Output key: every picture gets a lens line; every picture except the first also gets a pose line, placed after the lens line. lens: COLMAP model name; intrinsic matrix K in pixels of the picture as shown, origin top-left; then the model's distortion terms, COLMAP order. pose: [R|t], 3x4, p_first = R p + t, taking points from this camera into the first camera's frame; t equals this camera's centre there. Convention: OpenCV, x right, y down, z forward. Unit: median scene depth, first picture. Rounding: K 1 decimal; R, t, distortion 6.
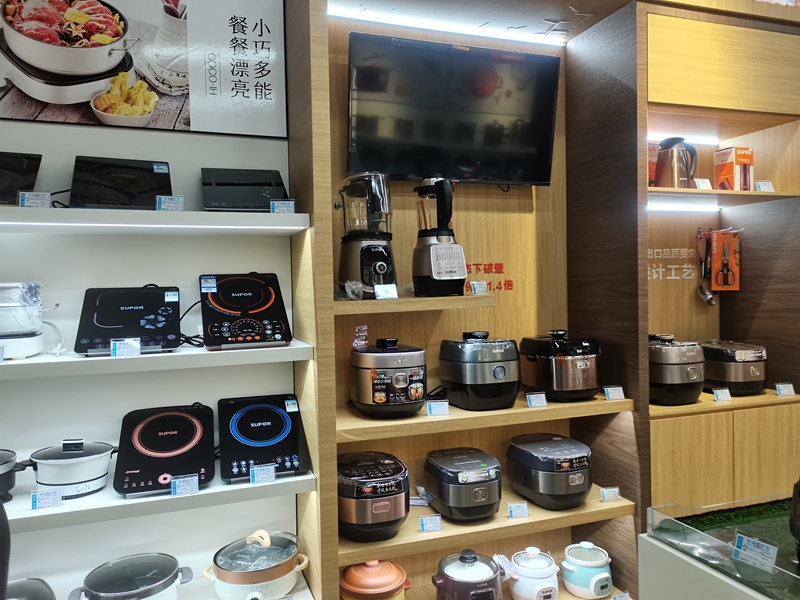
lens RADIAL K [[615.5, 0, 402.2], [0, 615.5, 295.3], [0, 0, 1]] dist [0.035664, -0.011799]
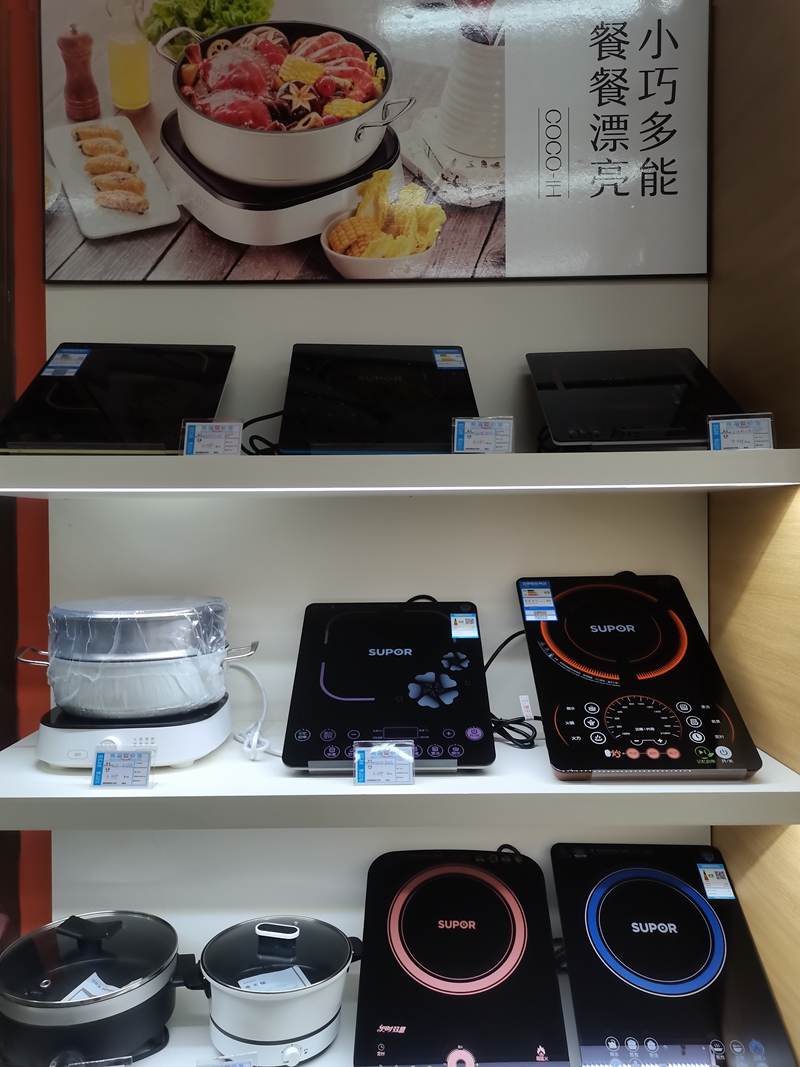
lens RADIAL K [[820.9, 0, 400.0], [0, 820.9, 533.5], [0, 0, 1]] dist [0.035664, -0.011799]
pose [[0.937949, 0.016556, -0.346379, -0.205867], [-0.016674, 0.999857, 0.002638, -0.072378], [0.346373, 0.003301, 0.938091, 0.396492]]
